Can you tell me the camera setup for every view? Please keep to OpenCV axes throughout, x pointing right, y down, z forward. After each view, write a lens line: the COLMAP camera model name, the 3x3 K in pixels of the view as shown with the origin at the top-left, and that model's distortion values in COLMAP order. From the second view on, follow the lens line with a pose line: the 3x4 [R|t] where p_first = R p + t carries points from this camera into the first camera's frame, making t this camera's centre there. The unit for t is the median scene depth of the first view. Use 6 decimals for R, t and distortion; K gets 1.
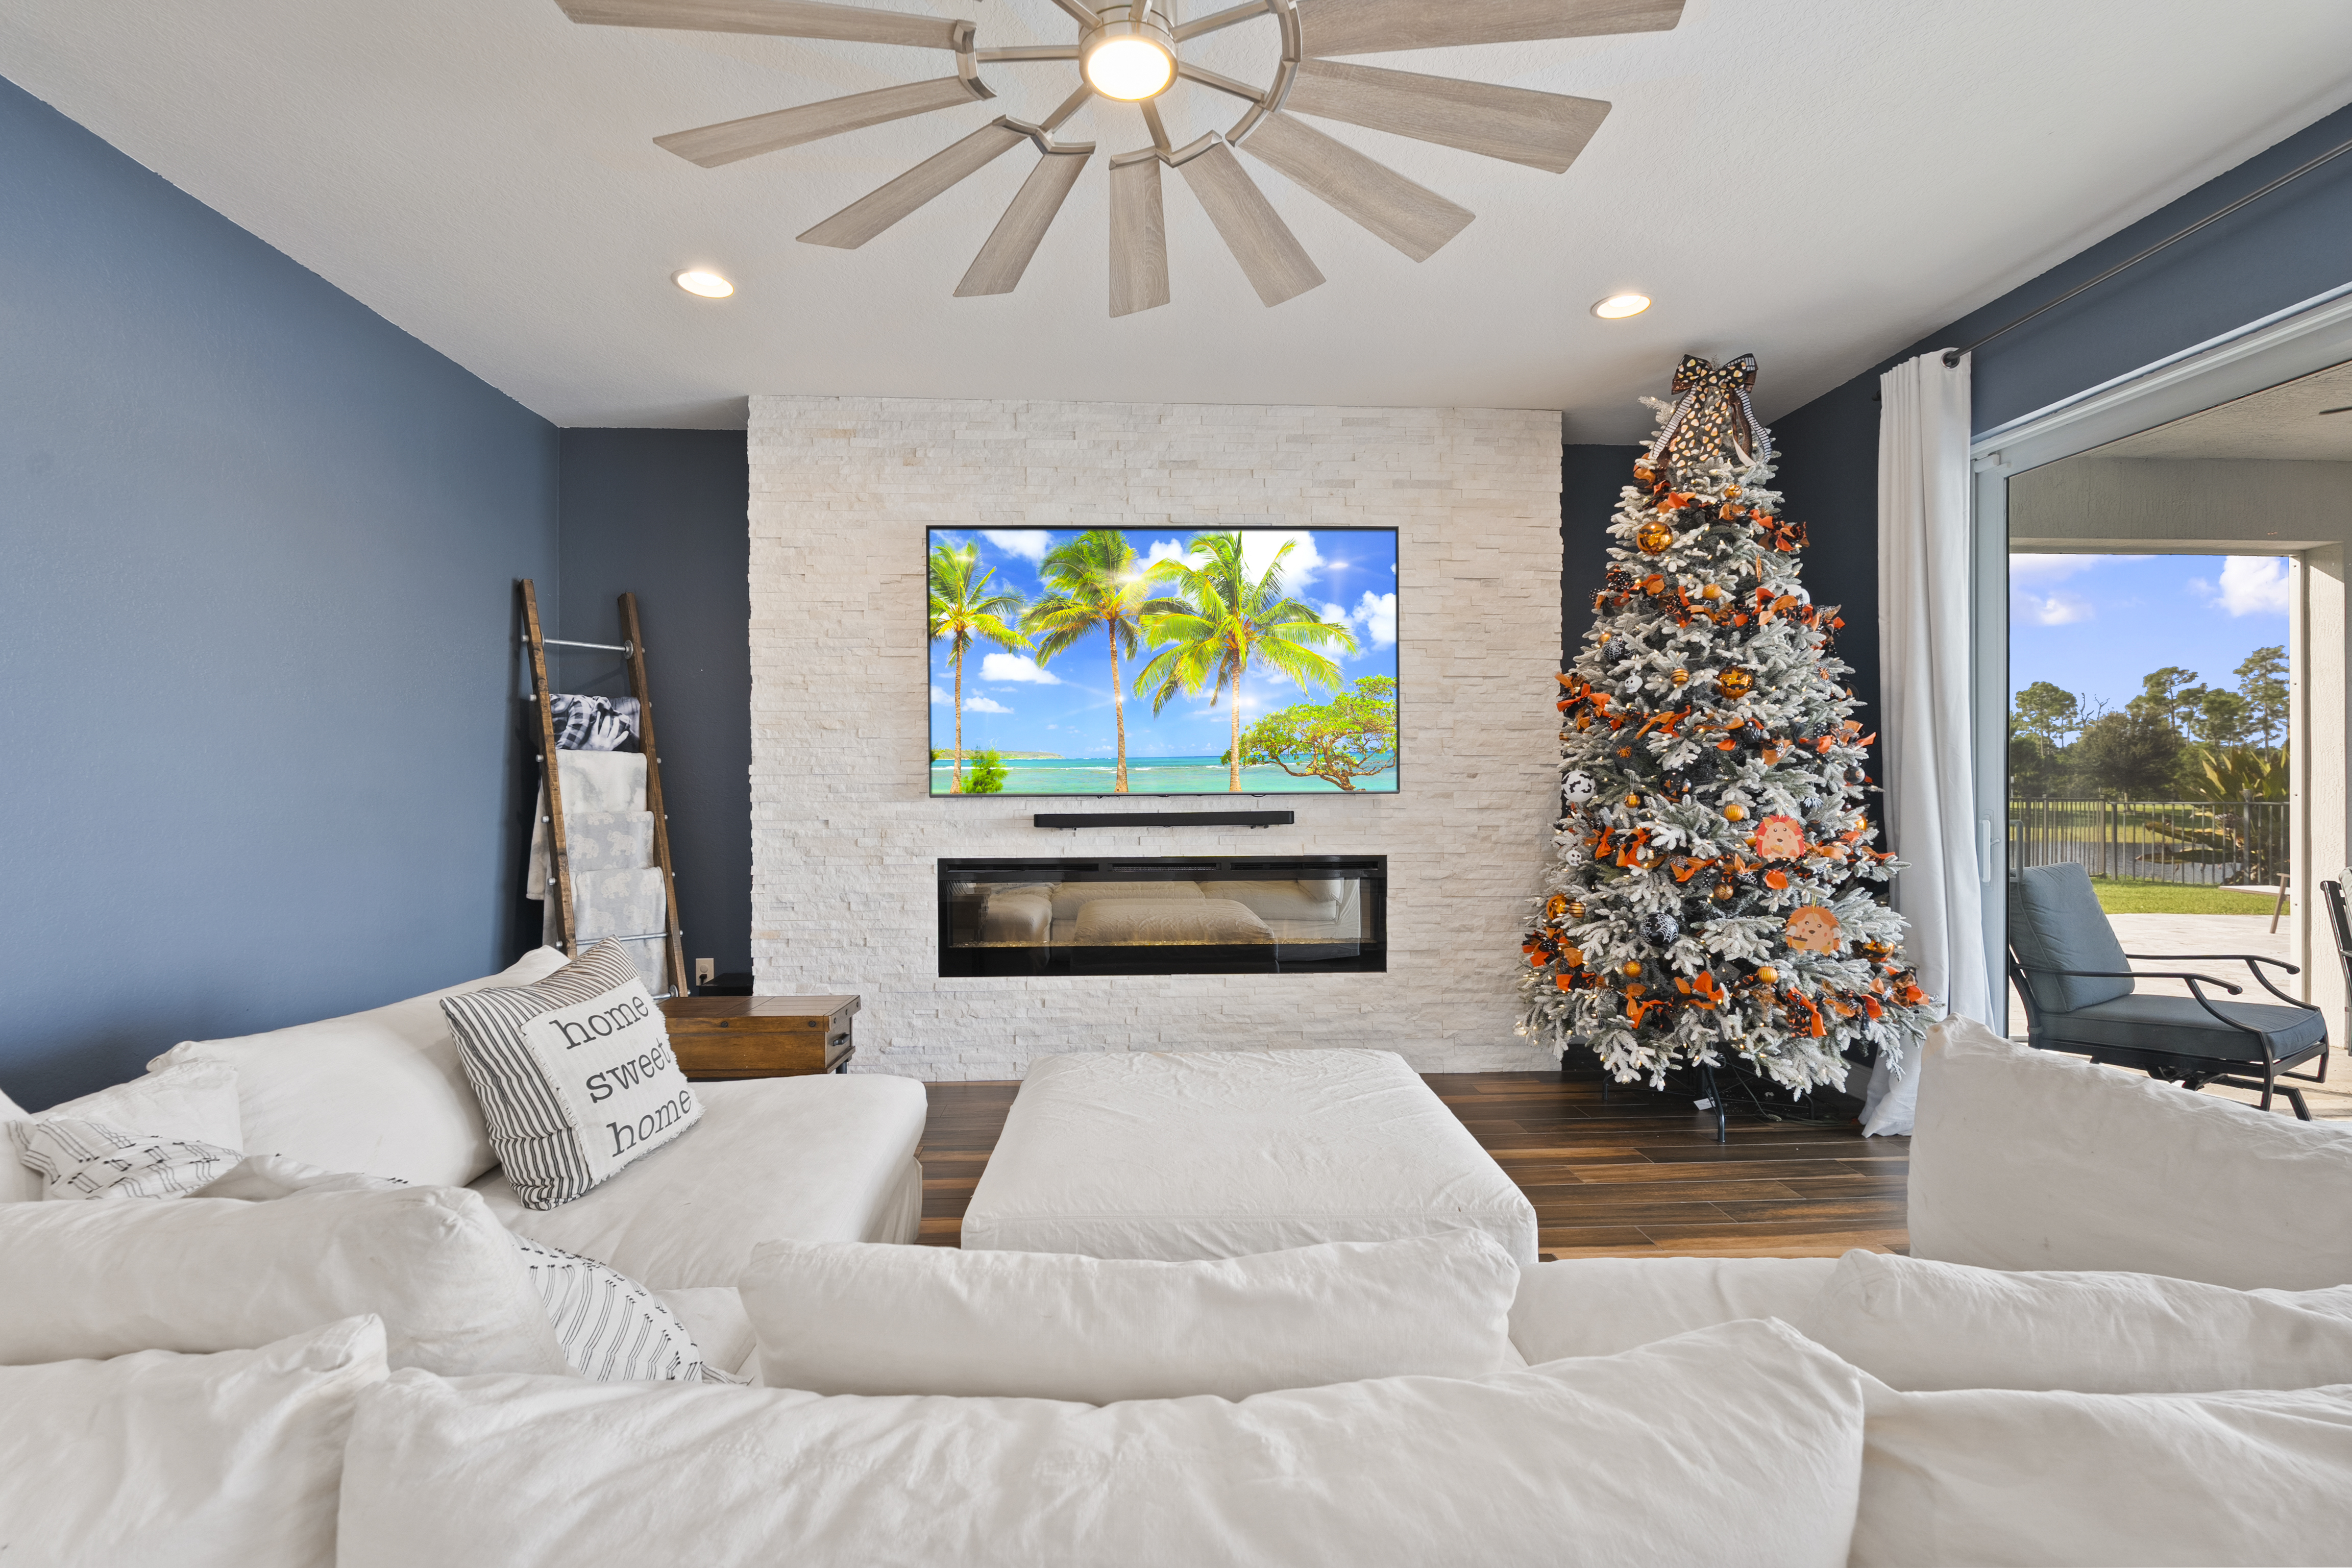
lens RADIAL K [[1027.6, 0, 1174.1], [0, 1027.6, 784.8], [0, 0, 1]] dist [-0.004775, -0.000296]
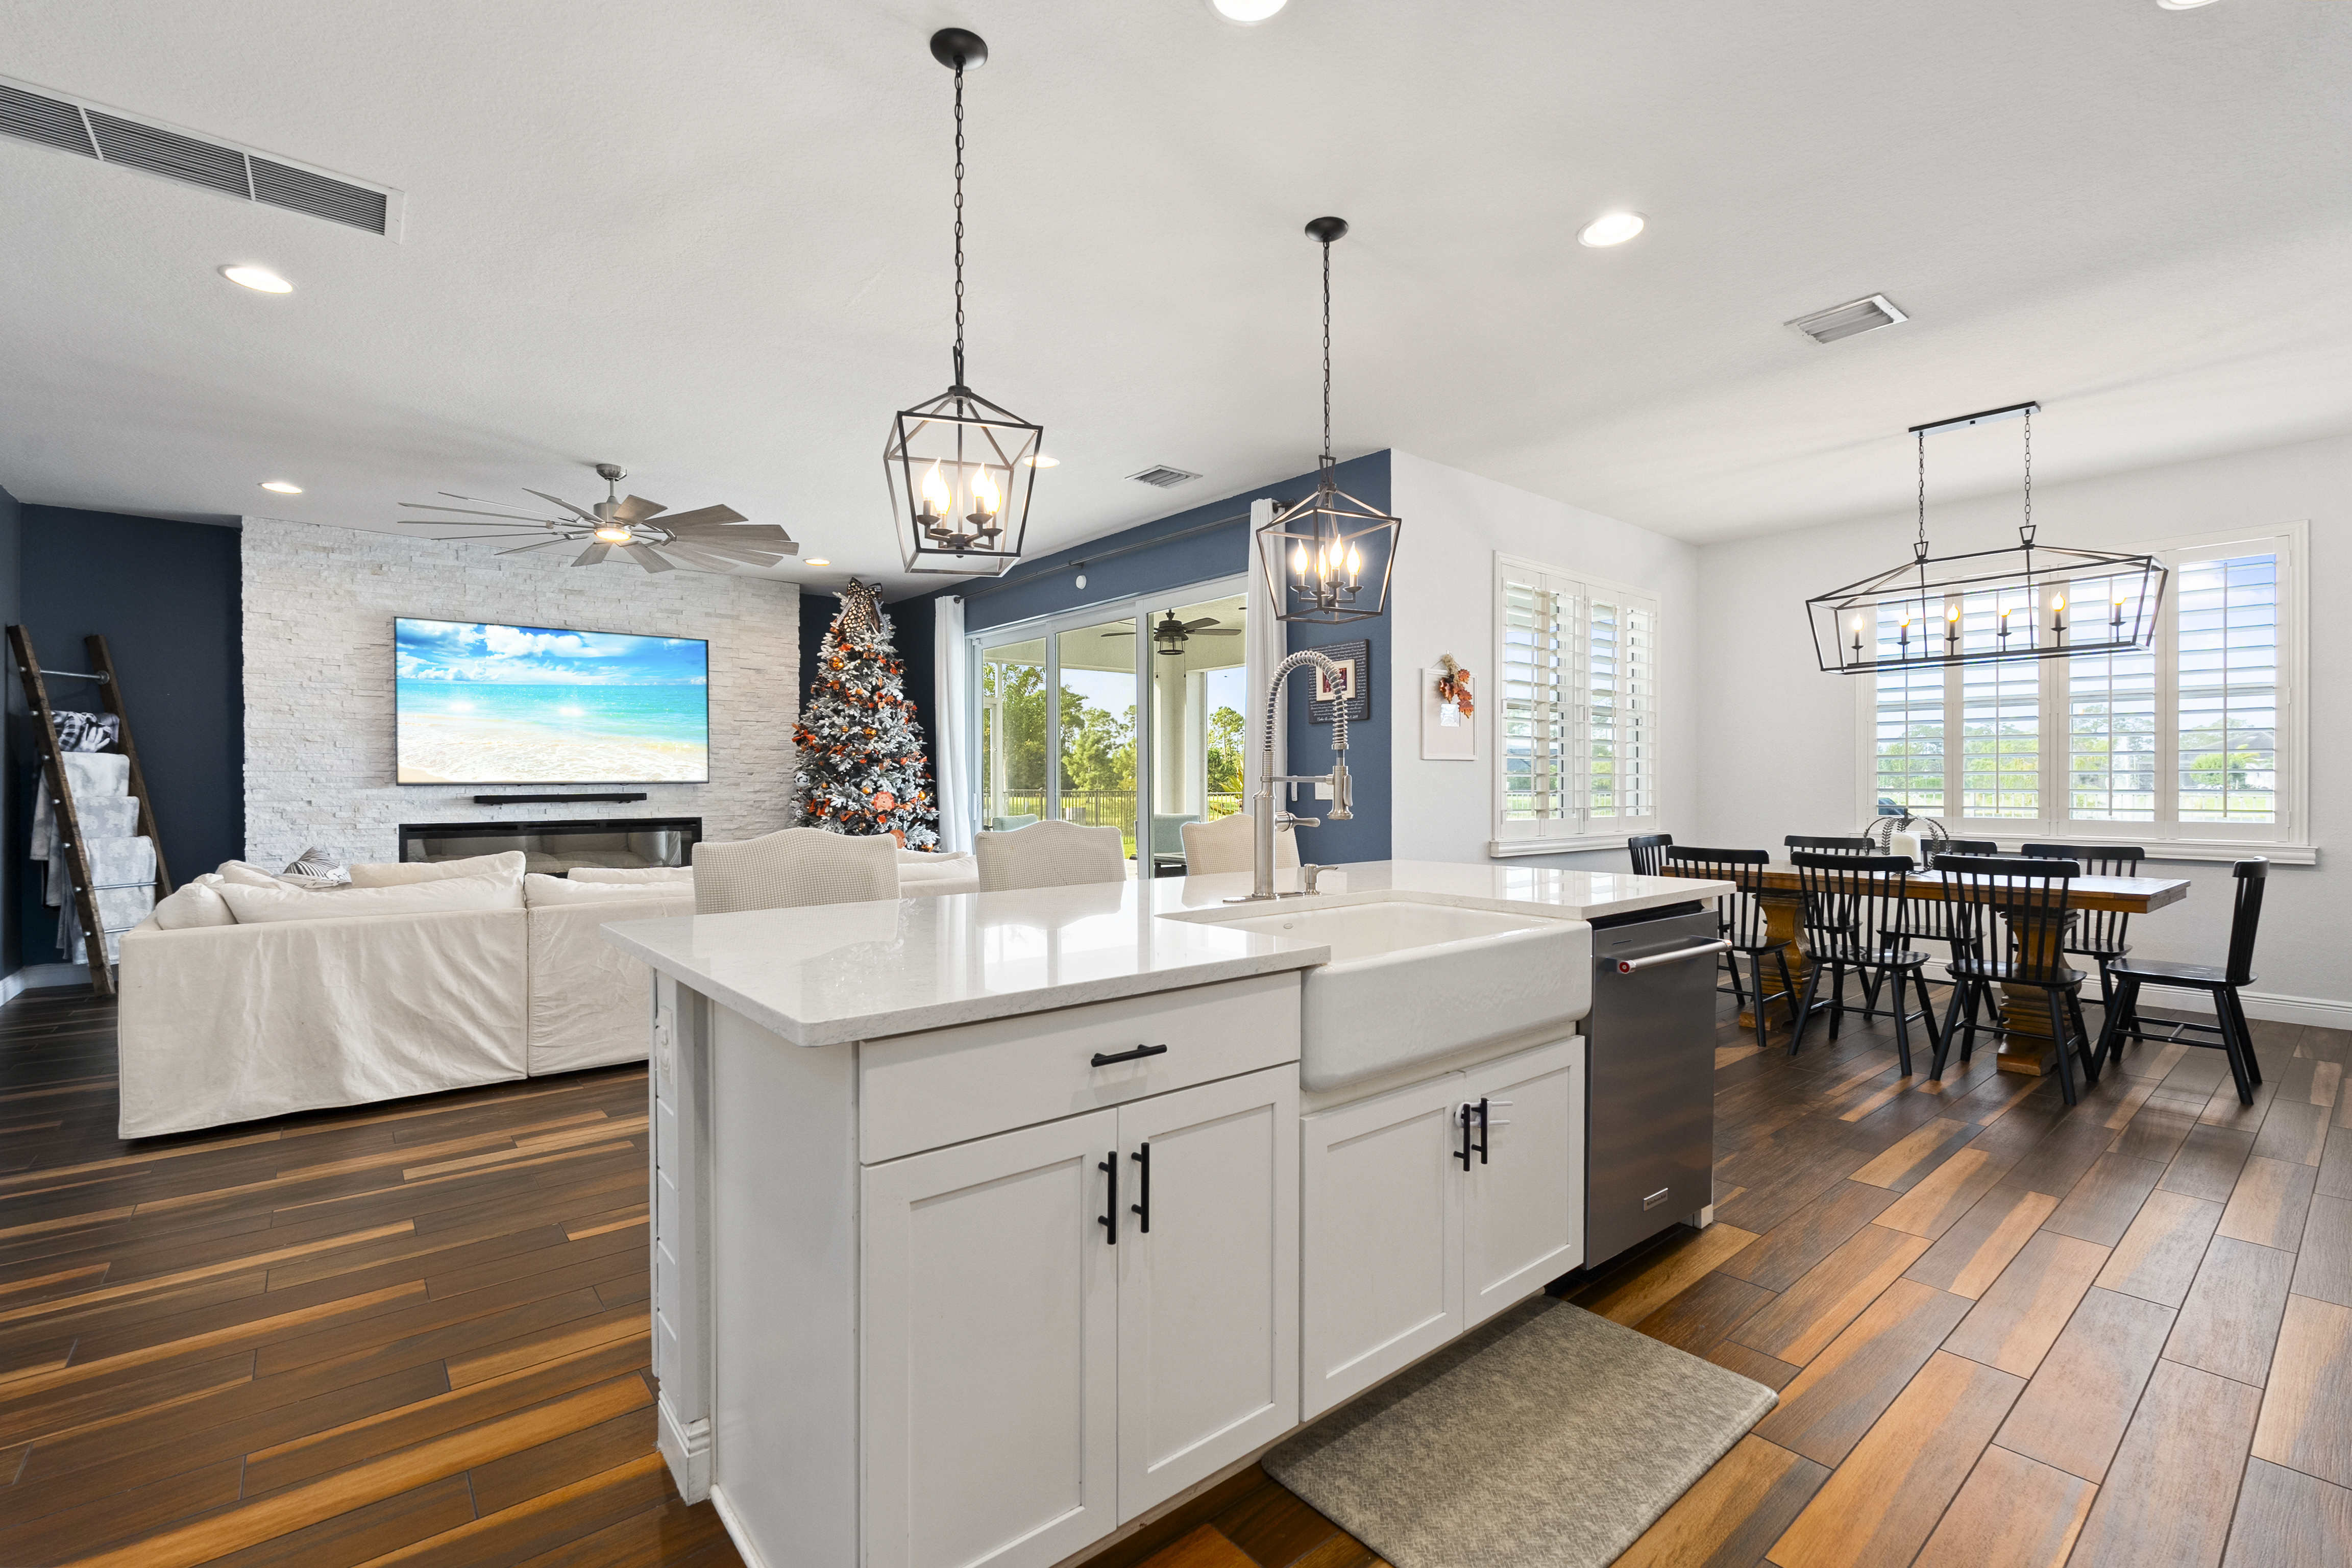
lens RADIAL K [[1027.6, 0, 1174.1], [0, 1027.6, 784.8], [0, 0, 1]] dist [-0.004775, -0.000296]
pose [[0.800111, -0.000833, 0.599851, -0.223962], [0.000879, 1.000000, 0.000216, 0.011689], [-0.599851, 0.000355, 0.800112, -1.001850]]
